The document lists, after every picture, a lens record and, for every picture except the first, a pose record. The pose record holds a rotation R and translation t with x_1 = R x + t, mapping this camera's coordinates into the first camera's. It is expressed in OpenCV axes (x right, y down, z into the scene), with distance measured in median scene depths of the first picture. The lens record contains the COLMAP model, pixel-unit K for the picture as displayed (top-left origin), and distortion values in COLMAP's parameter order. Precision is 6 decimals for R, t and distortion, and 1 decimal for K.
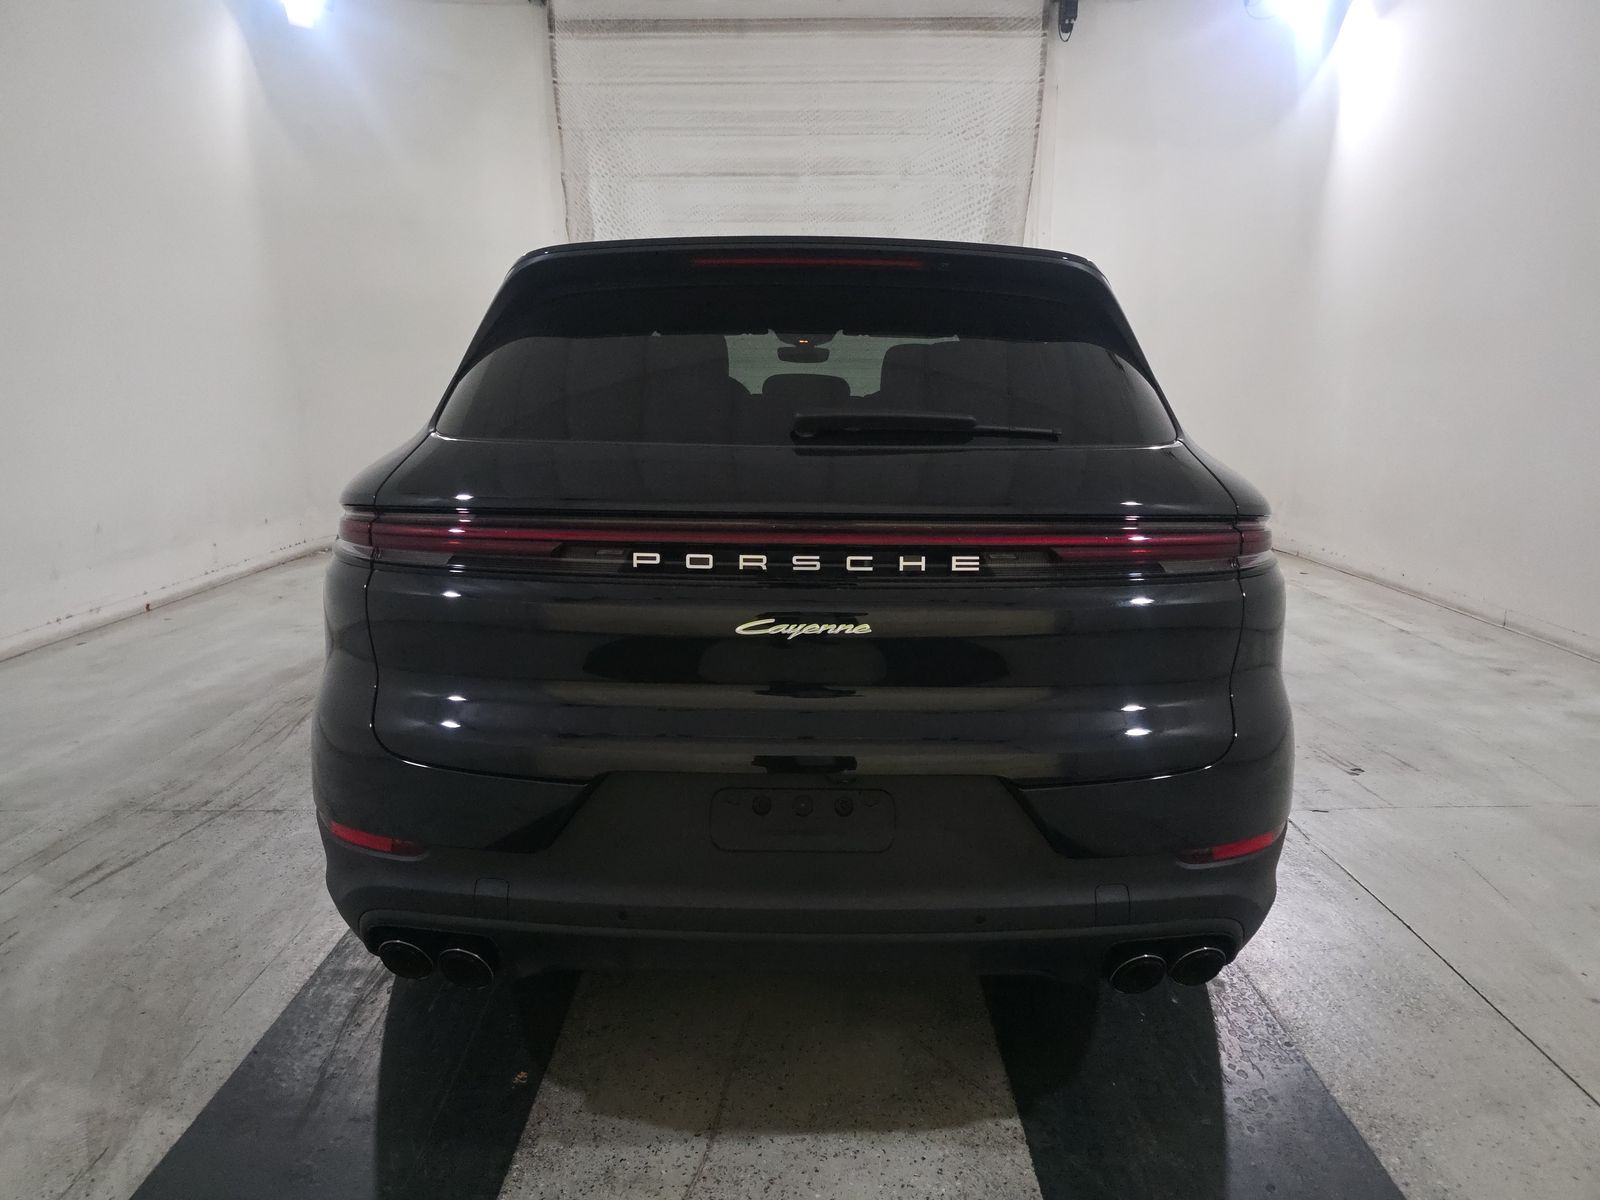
lens RADIAL K [[1075.7, 0, 791.2], [0, 1075.7, 611.1], [0, 0, 1]] dist [0.030509, -0.022432]
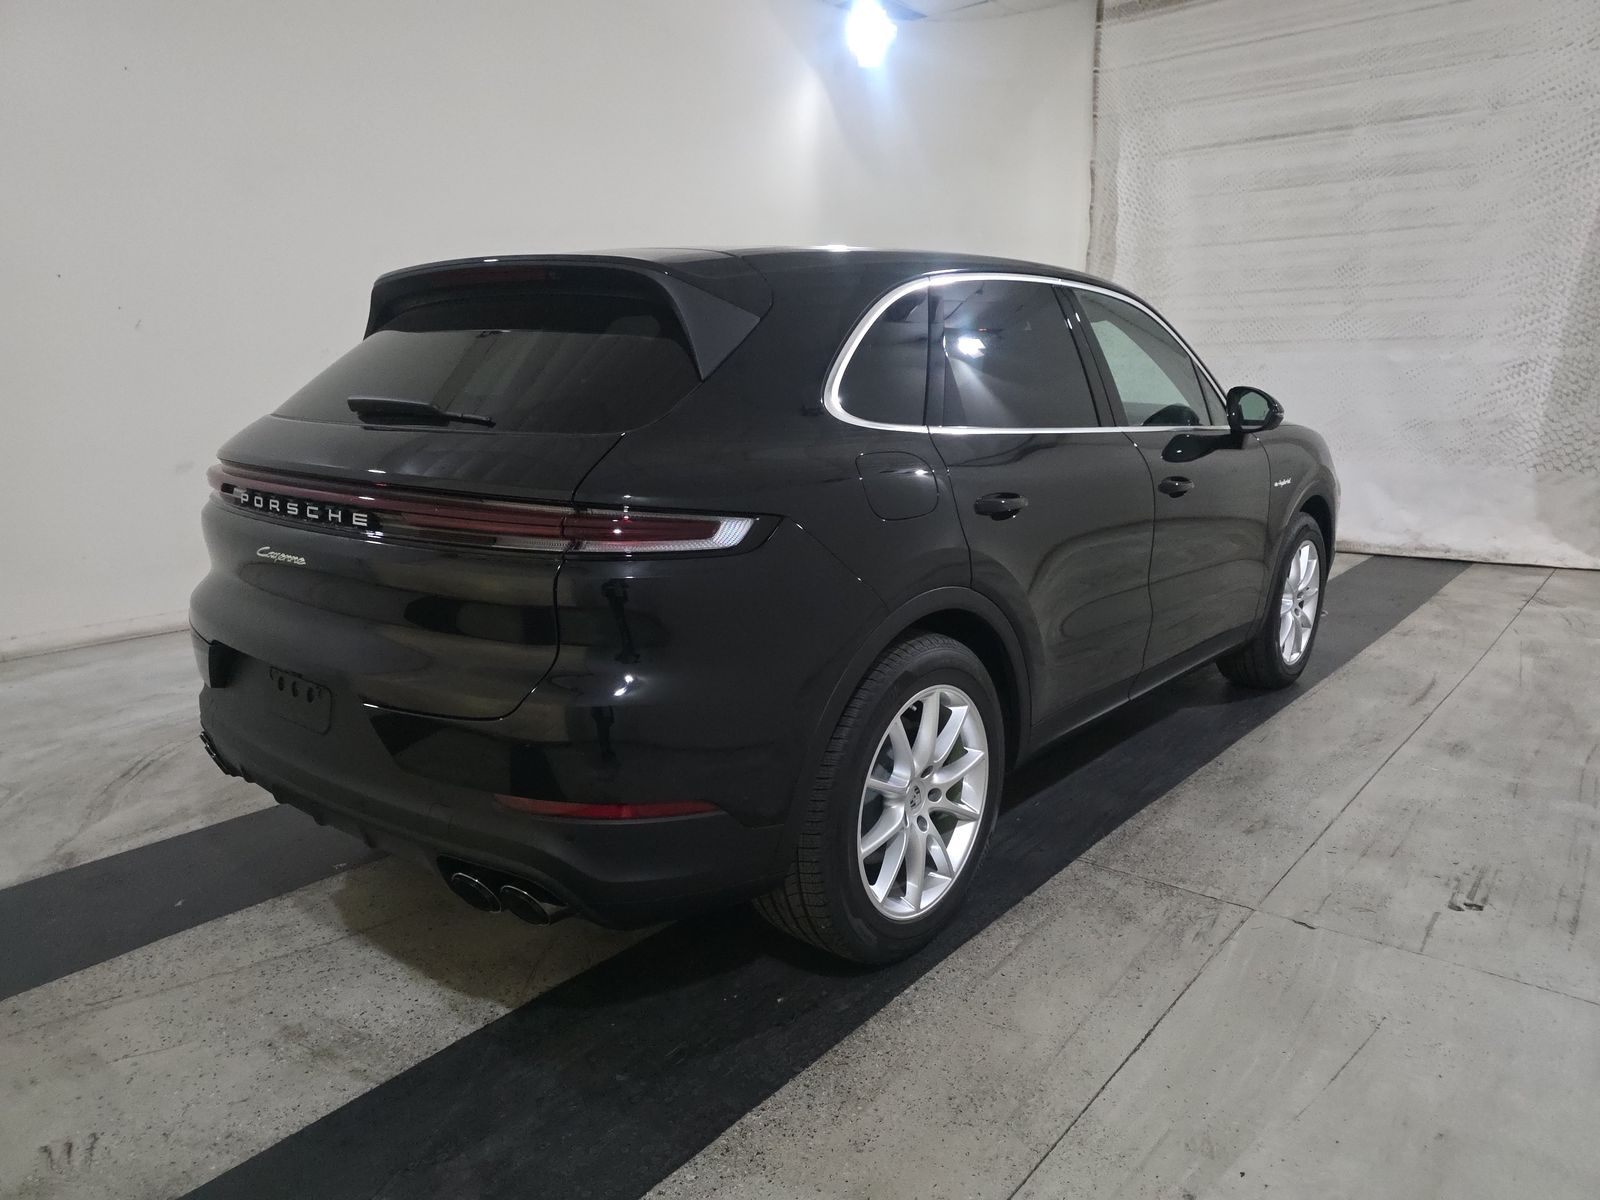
lens RADIAL K [[1075.7, 0, 795.7], [0, 1075.7, 597.2], [0, 0, 1]] dist [0.030509, -0.022432]
pose [[0.770256, 0.126217, -0.625120, 0.259805], [-0.125800, 0.991030, 0.045089, -0.014244], [0.625204, 0.043910, 0.779225, 0.062353]]
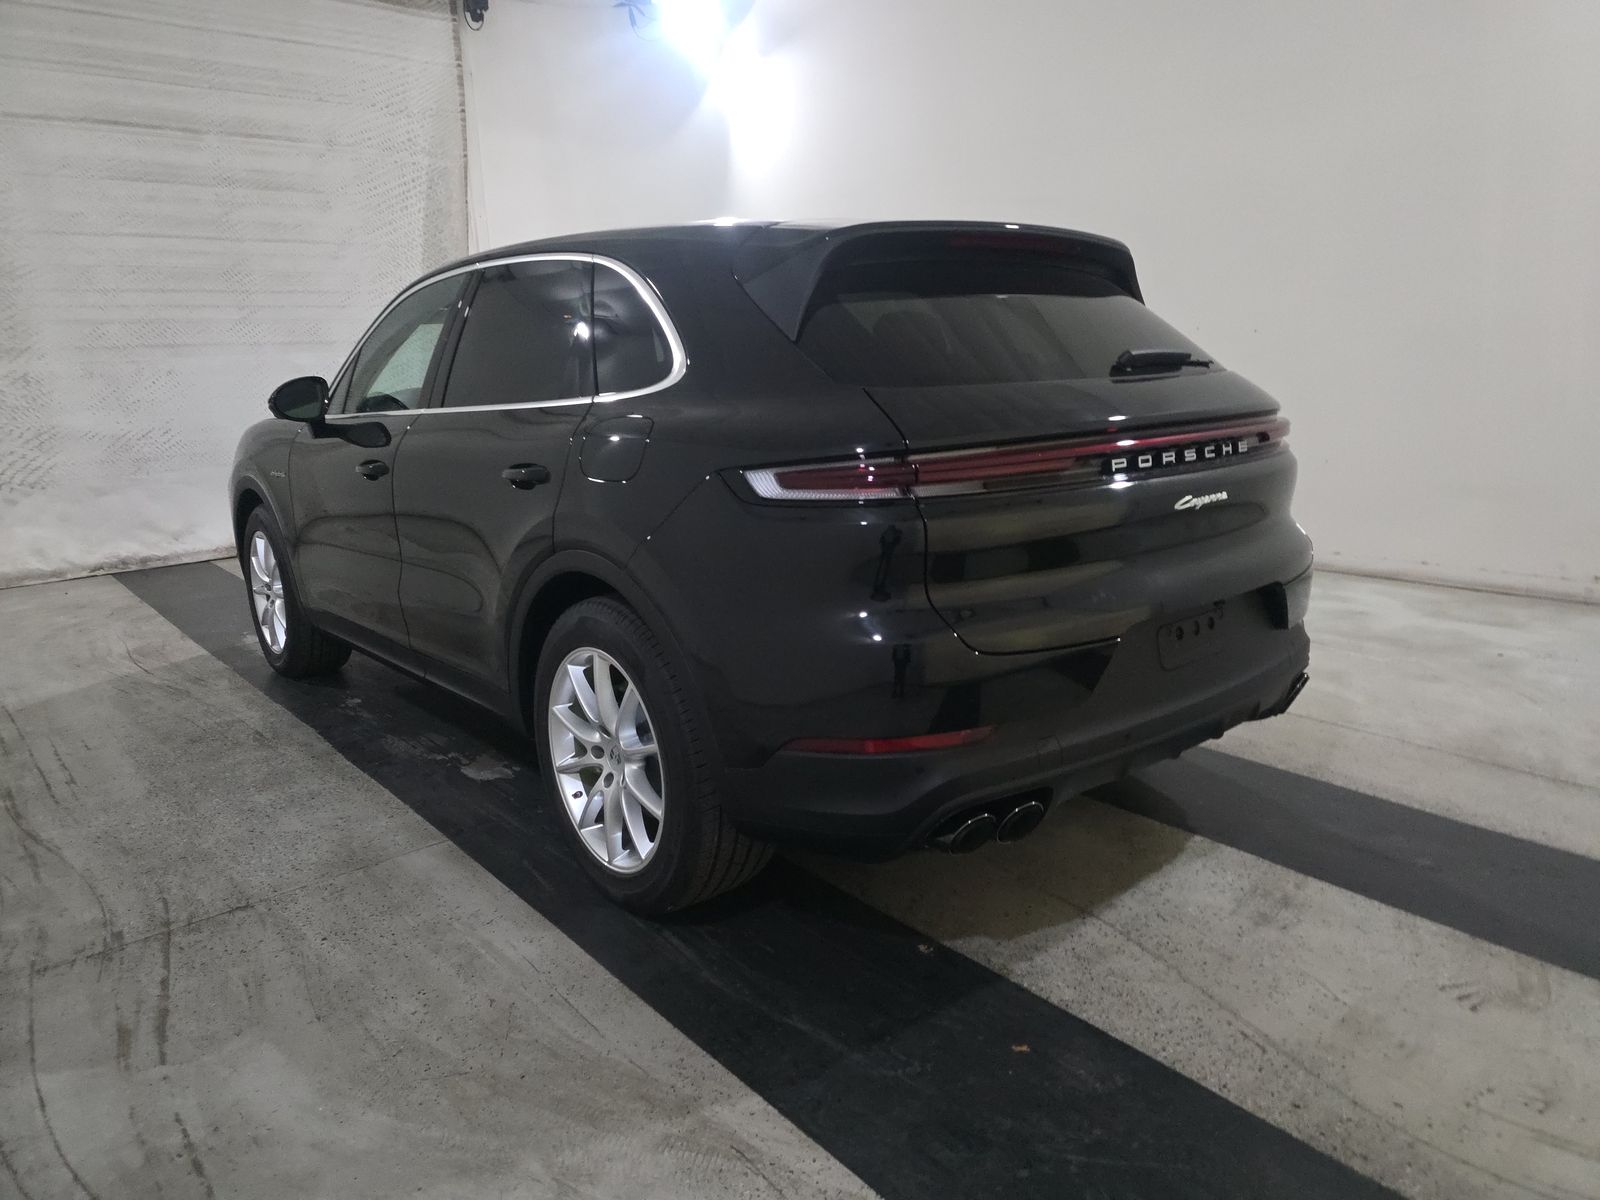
lens RADIAL K [[1075.7, 0, 814.7], [0, 1075.7, 590.8], [0, 0, 1]] dist [0.030509, -0.022432]
pose [[0.752444, -0.167301, 0.637055, -0.245394], [0.171284, 0.983628, 0.056007, -0.006241], [-0.635995, 0.066975, 0.768781, 0.041905]]
